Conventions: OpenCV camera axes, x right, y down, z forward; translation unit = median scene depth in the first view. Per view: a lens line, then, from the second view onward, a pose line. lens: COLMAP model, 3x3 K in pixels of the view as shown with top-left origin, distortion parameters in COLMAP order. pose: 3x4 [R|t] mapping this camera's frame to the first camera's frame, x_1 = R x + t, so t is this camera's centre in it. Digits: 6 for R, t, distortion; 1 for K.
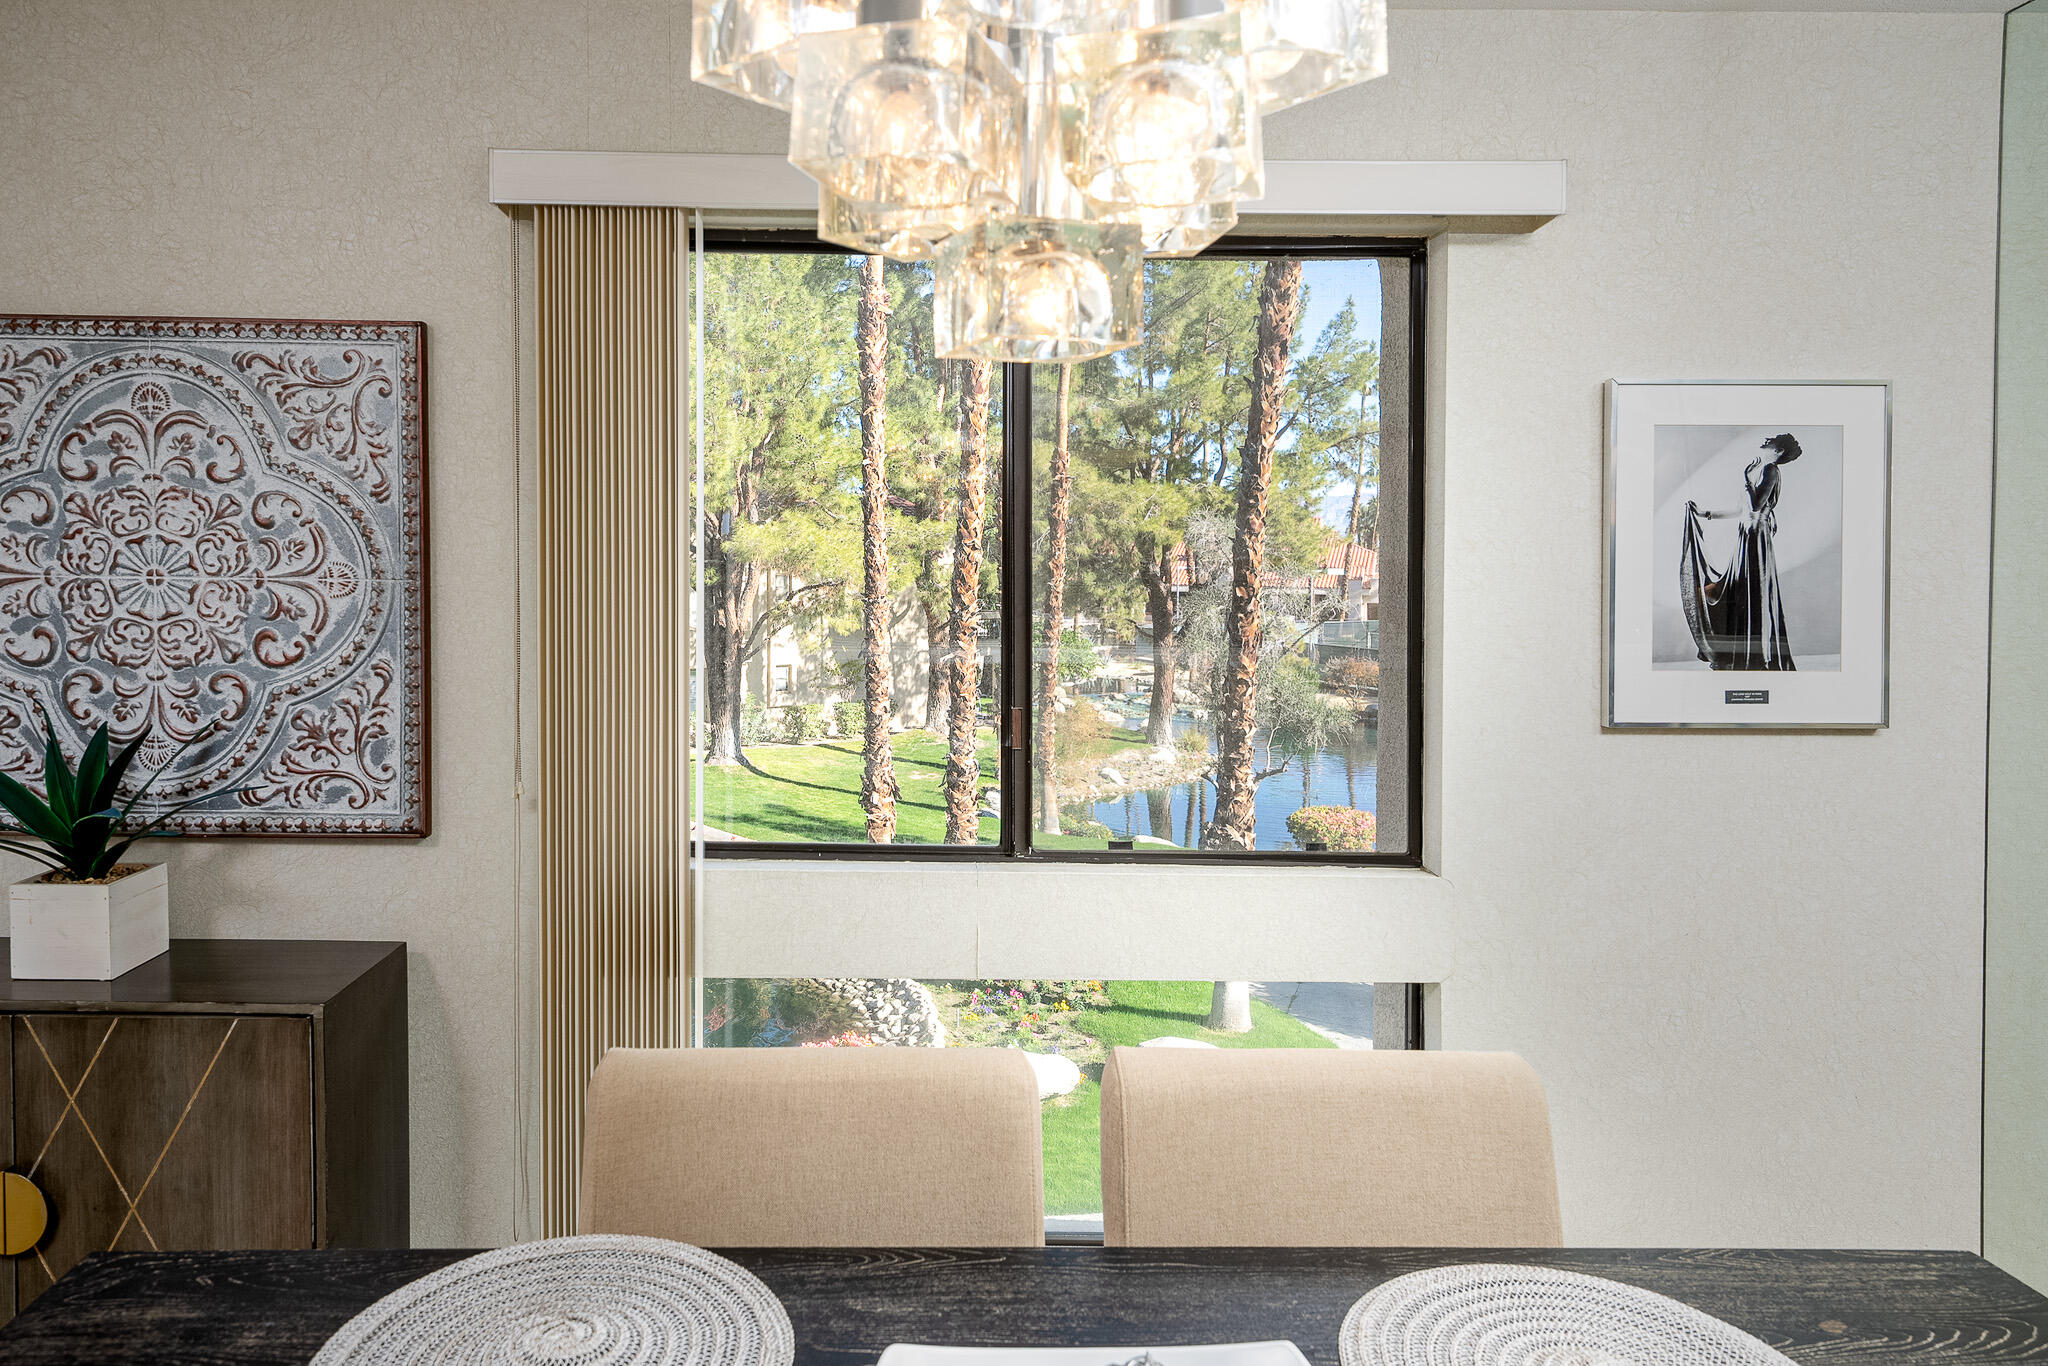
lens RADIAL K [[1267.6, 0, 1028.6], [0, 1267.6, 593.7], [0, 0, 1]] dist [0.004374, 0.000604]
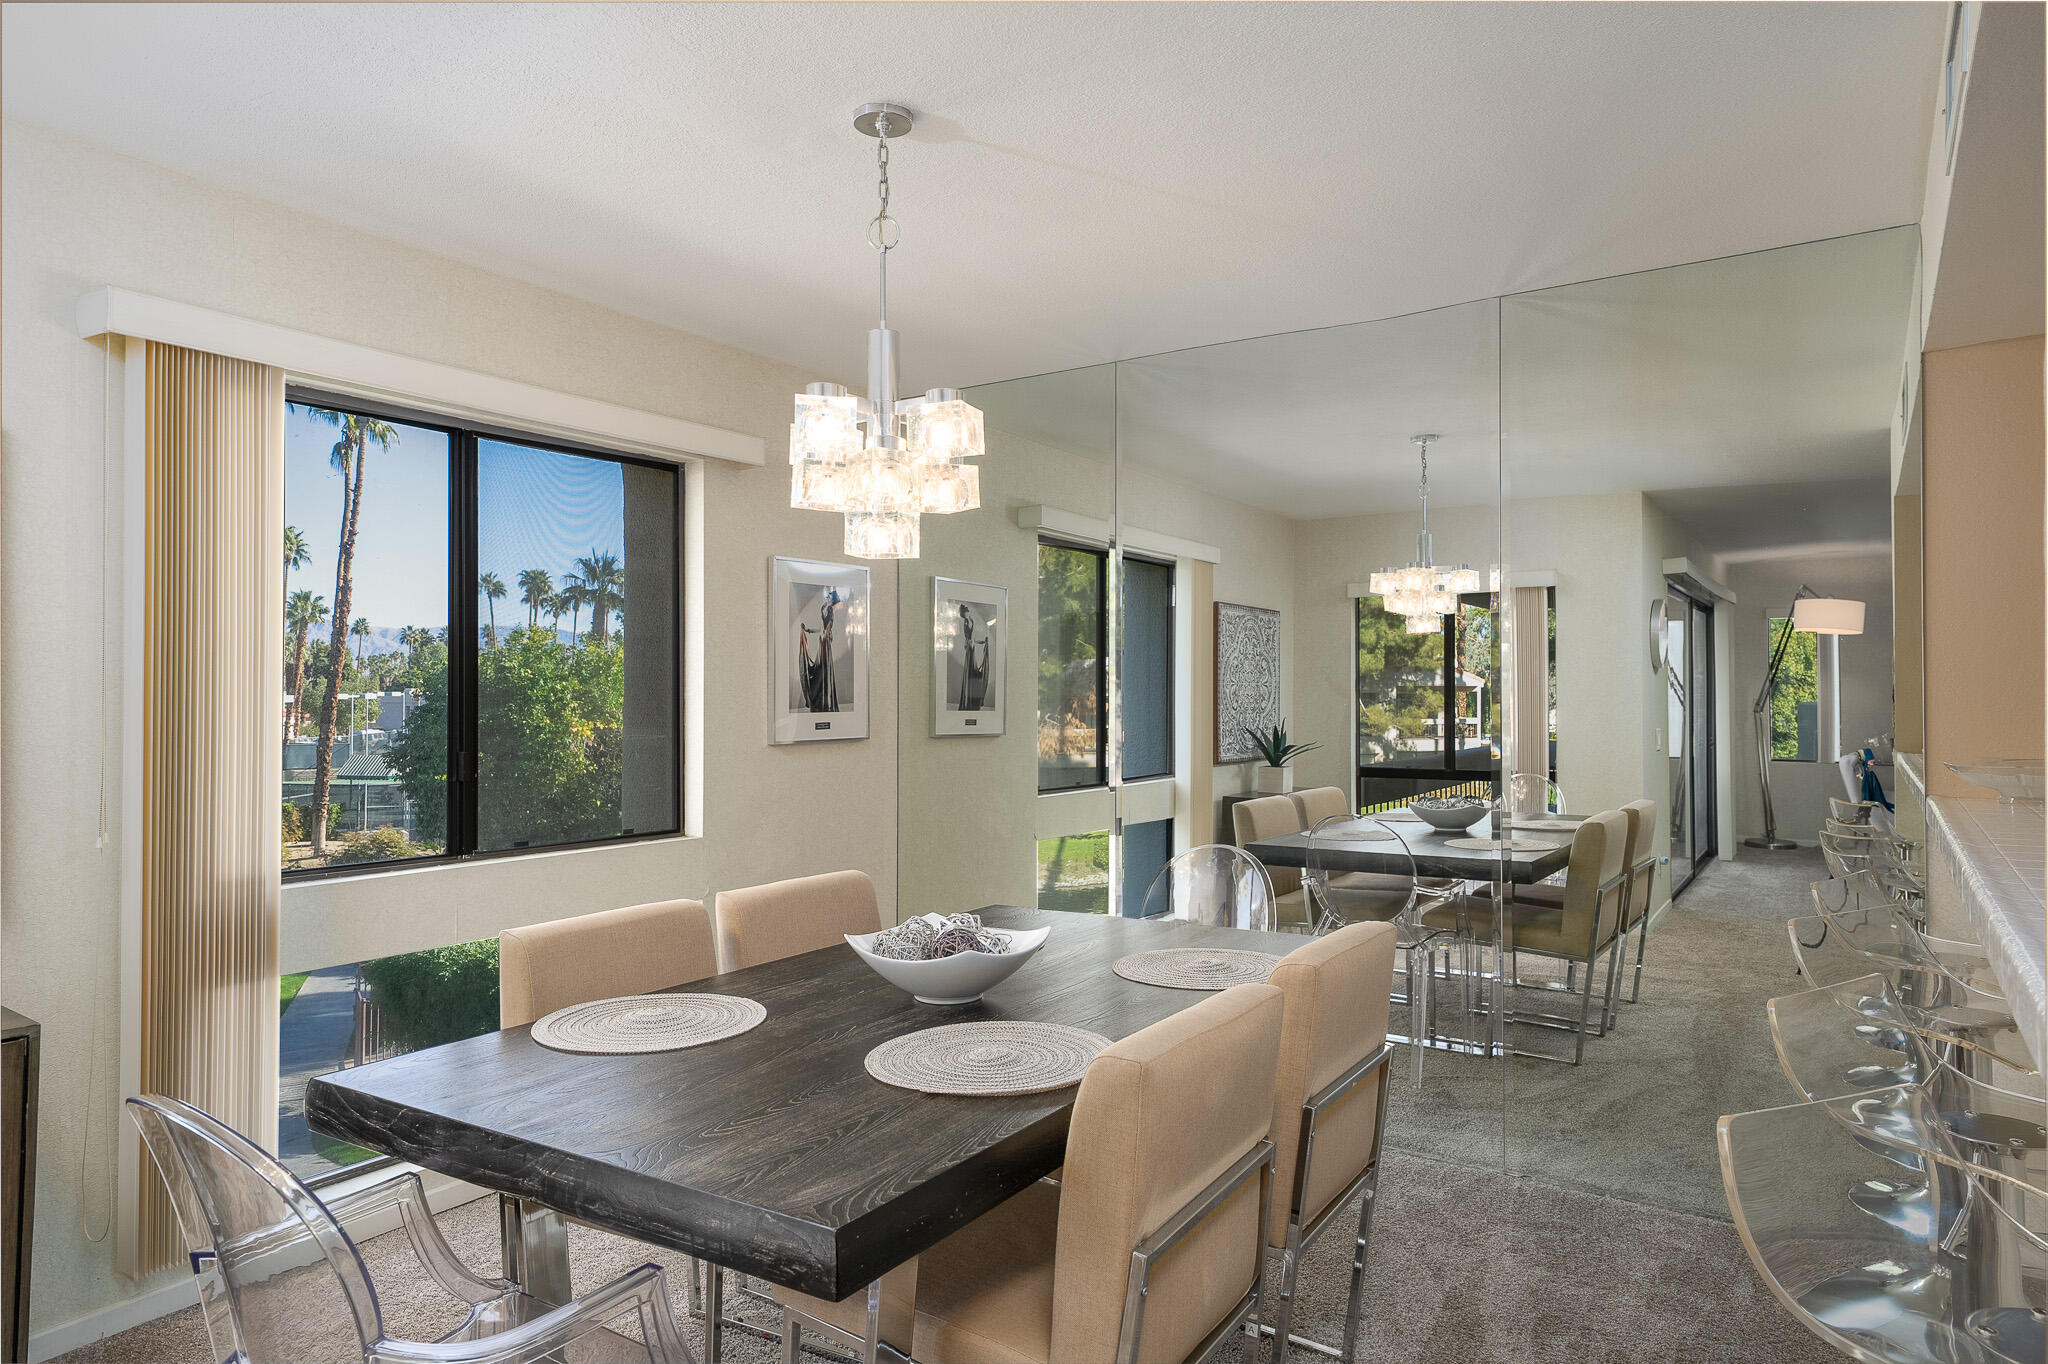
lens RADIAL K [[1267.6, 0, 1028.6], [0, 1267.6, 592.7], [0, 0, 1]] dist [0.004374, 0.000604]
pose [[0.536945, 0.053184, 0.841939, -0.884714], [0.025109, 0.996561, -0.078964, 0.039831], [-0.843243, 0.063540, 0.533764, -0.291586]]
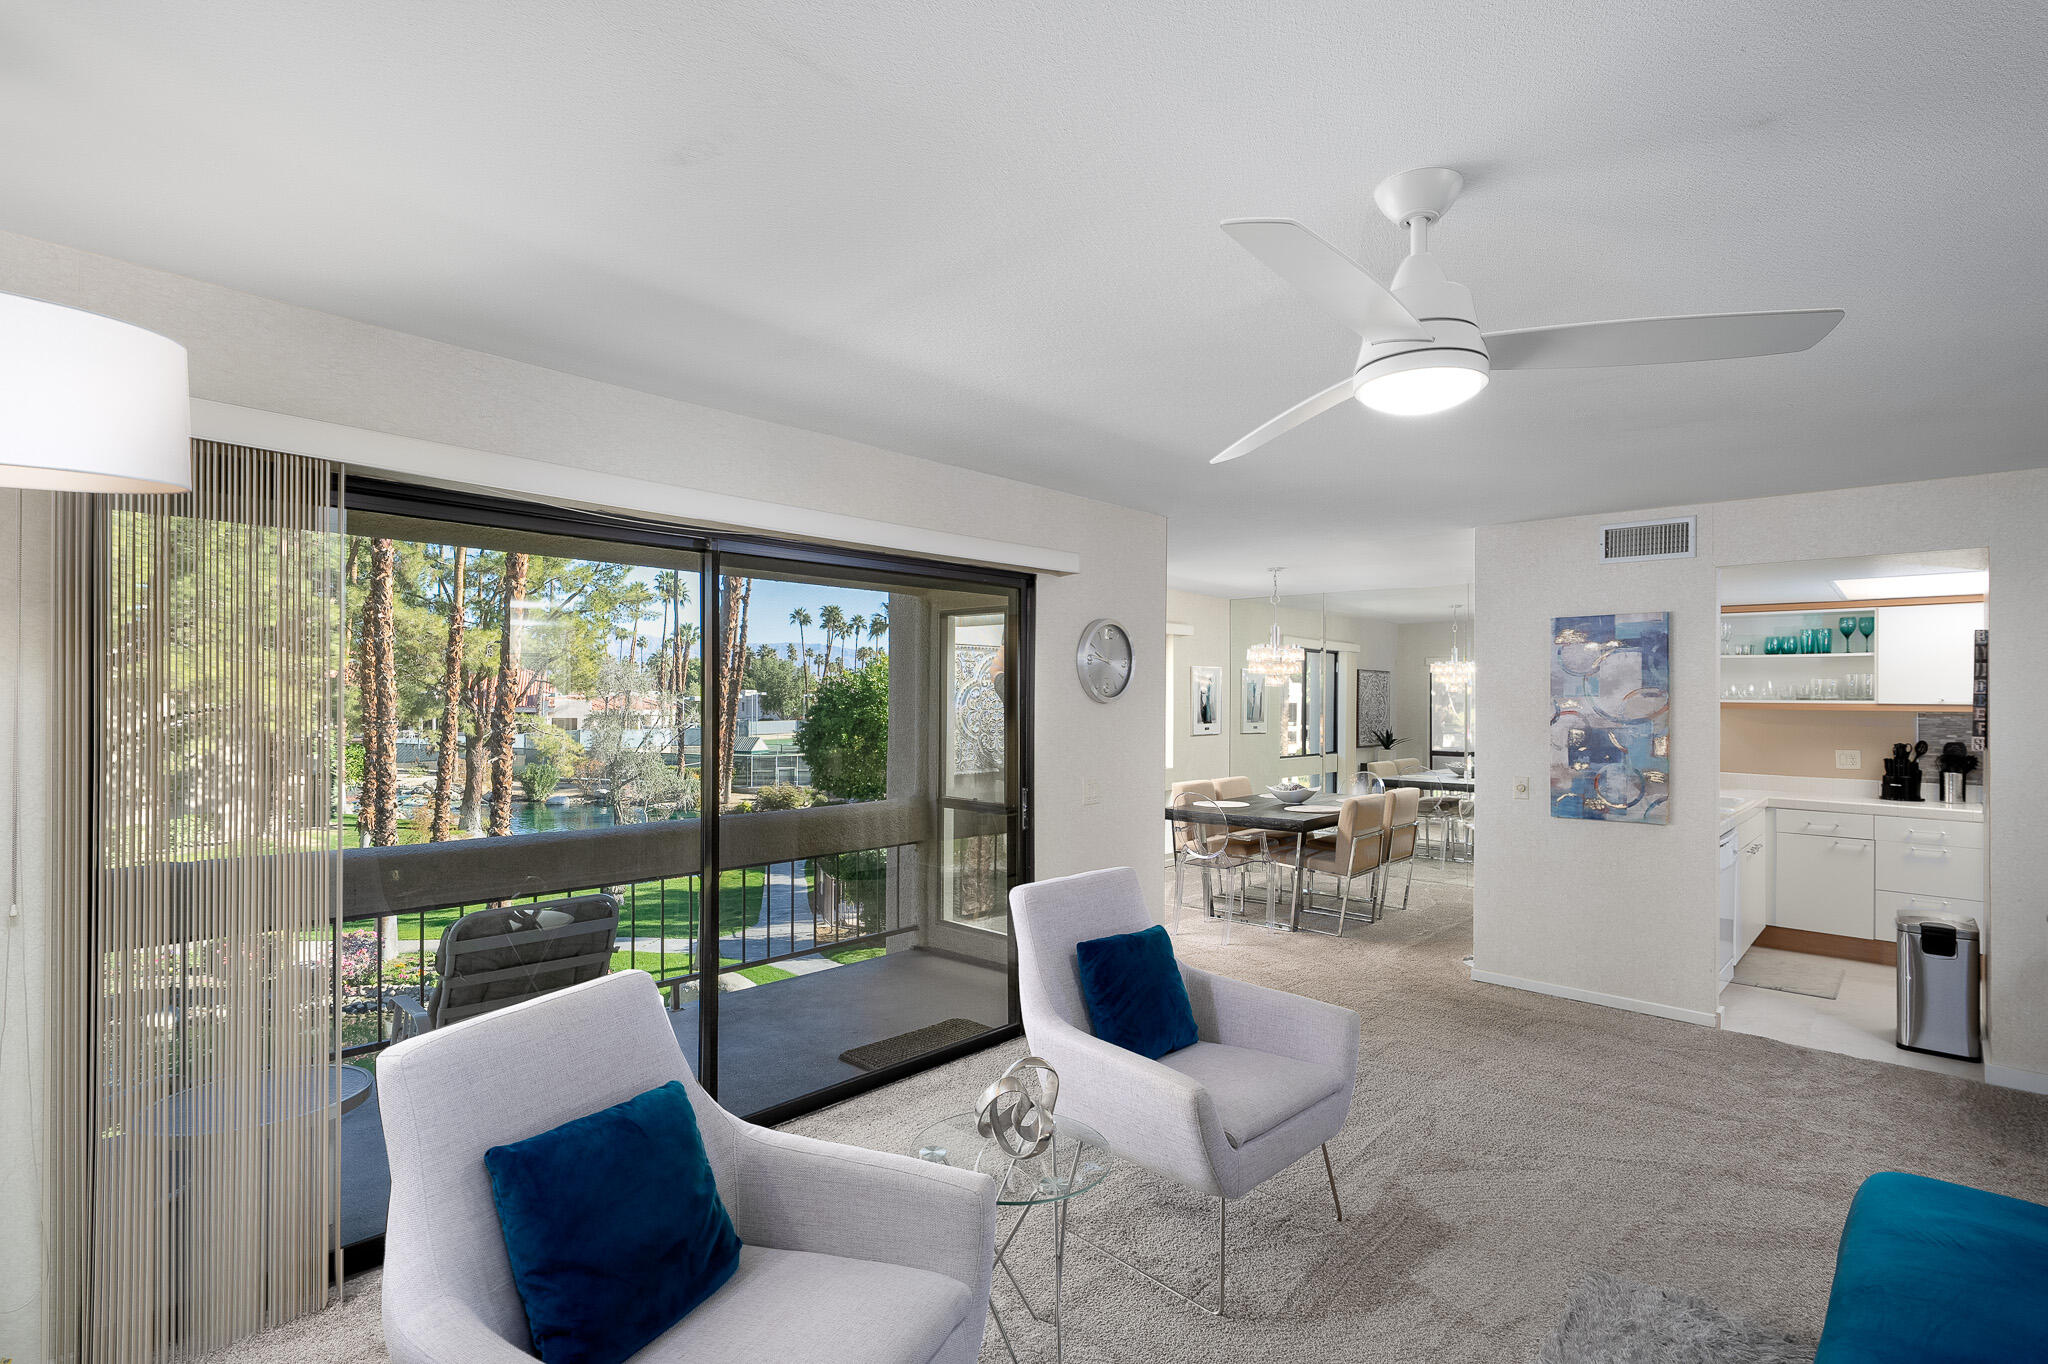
lens RADIAL K [[990.5, 0, 1024.0], [0, 990.5, 682.0], [0, 0, 1]] dist [-0.000714, -0.000048]
pose [[0.670108, 0.002460, 0.742260, -2.866678], [0.015941, 0.999716, -0.017705, -0.046810], [-0.742093, 0.023697, 0.669878, -1.113472]]
